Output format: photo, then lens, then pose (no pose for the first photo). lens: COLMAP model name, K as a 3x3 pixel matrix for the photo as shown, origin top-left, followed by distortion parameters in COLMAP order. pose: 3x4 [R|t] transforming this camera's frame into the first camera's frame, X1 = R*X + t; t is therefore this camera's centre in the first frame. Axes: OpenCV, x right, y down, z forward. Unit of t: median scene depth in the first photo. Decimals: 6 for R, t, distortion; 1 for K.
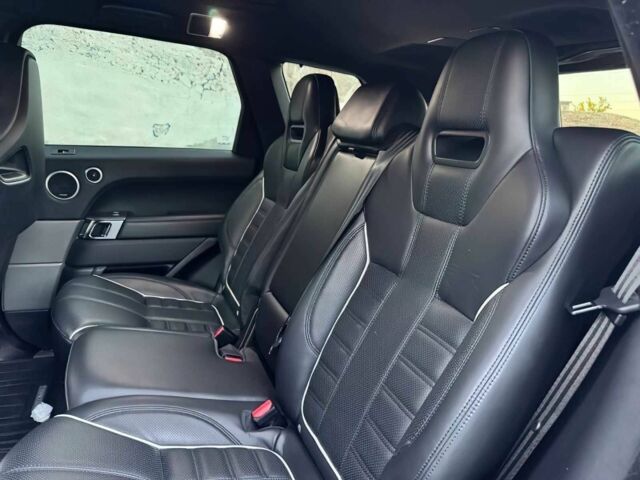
lens RADIAL K [[464.8, 0, 320.0], [0, 464.8, 240.0], [0, 0, 1]] dist [0.041016, -0.063799]
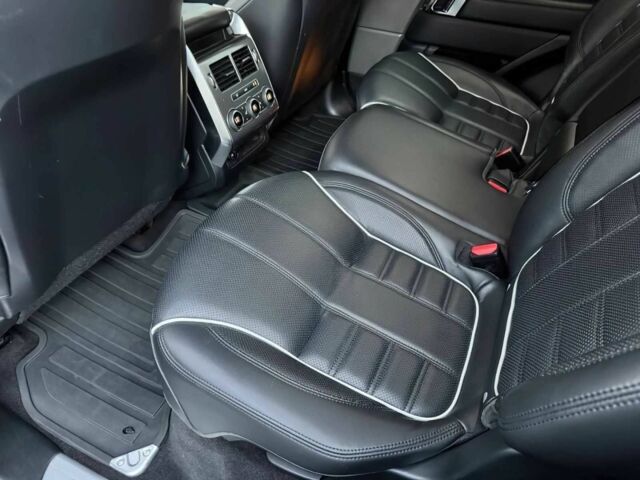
lens RADIAL K [[464.8, 0, 320.0], [0, 464.8, 240.0], [0, 0, 1]] dist [0.041016, -0.063799]
pose [[0.675734, 0.442292, -0.589712, 0.111174], [-0.160295, 0.869017, 0.468097, -0.008494], [0.719506, -0.221781, 0.658122, 0.128375]]
